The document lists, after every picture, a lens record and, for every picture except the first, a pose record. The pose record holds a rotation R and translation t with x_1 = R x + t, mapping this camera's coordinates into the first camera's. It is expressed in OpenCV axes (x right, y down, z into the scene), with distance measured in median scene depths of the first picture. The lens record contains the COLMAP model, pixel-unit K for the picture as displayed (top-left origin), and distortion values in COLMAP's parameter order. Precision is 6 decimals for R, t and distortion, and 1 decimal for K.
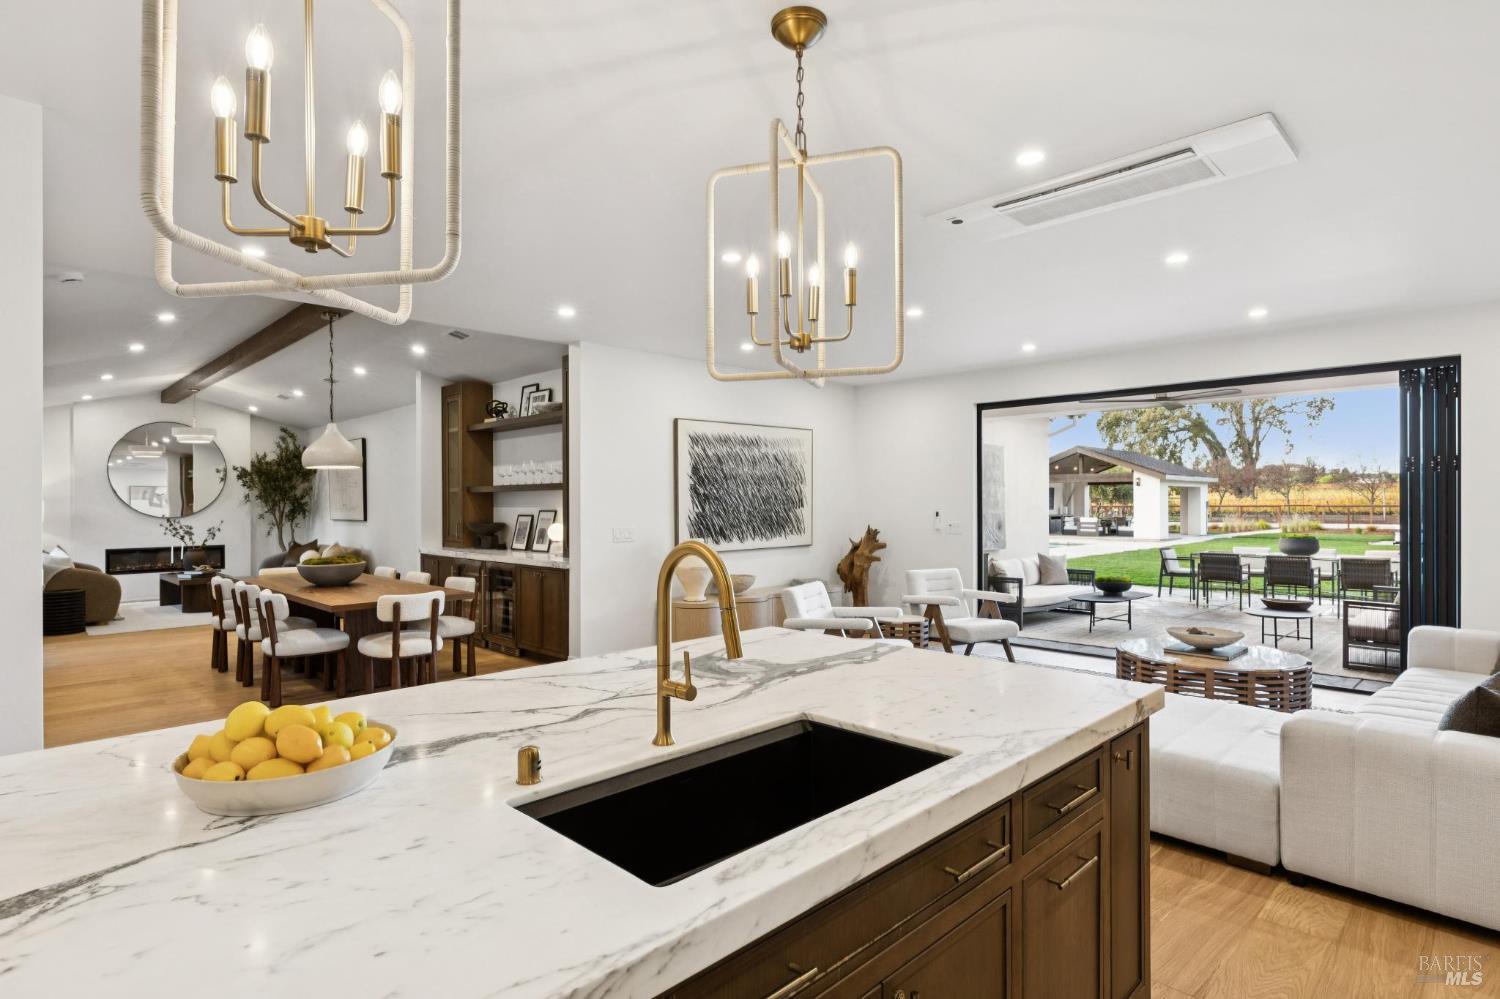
lens RADIAL K [[771.7, 0, 750.0], [0, 771.7, 499.5], [0, 0, 1]] dist [0.000085, -0.000646]
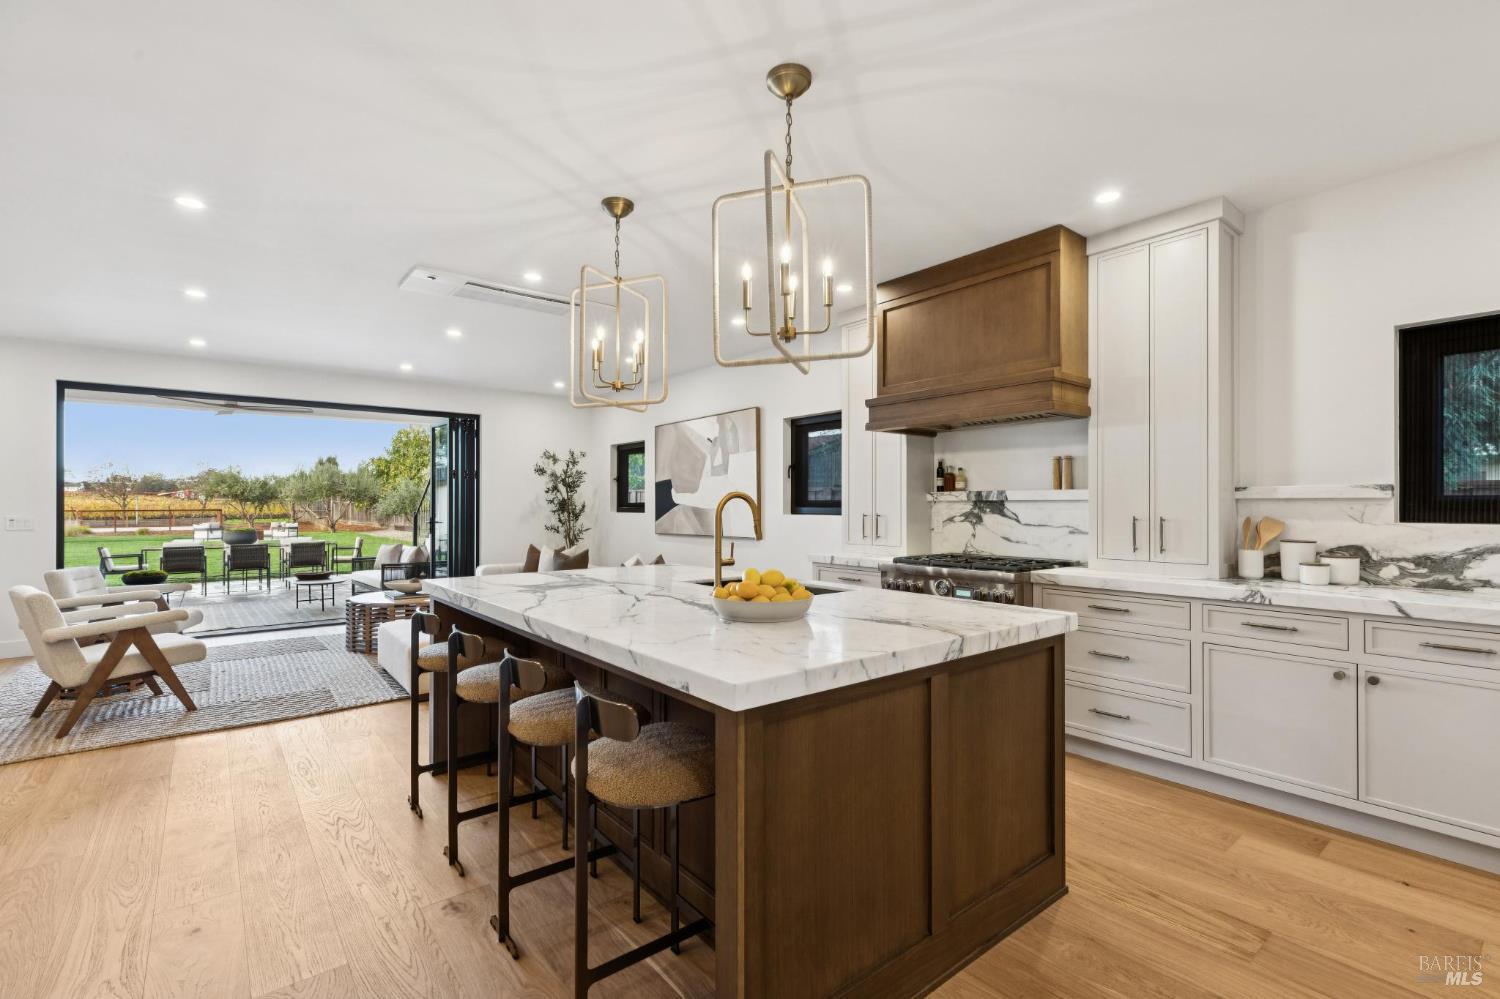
lens RADIAL K [[671.9, 0, 750.0], [0, 671.9, 499.5], [0, 0, 1]] dist [0.001113, 0.000191]
pose [[0.102385, 0.012175, 0.994670, -0.368996], [-0.001204, 0.999926, -0.012115, 0.018116], [-0.994744, 0.000043, 0.102392, 0.142835]]
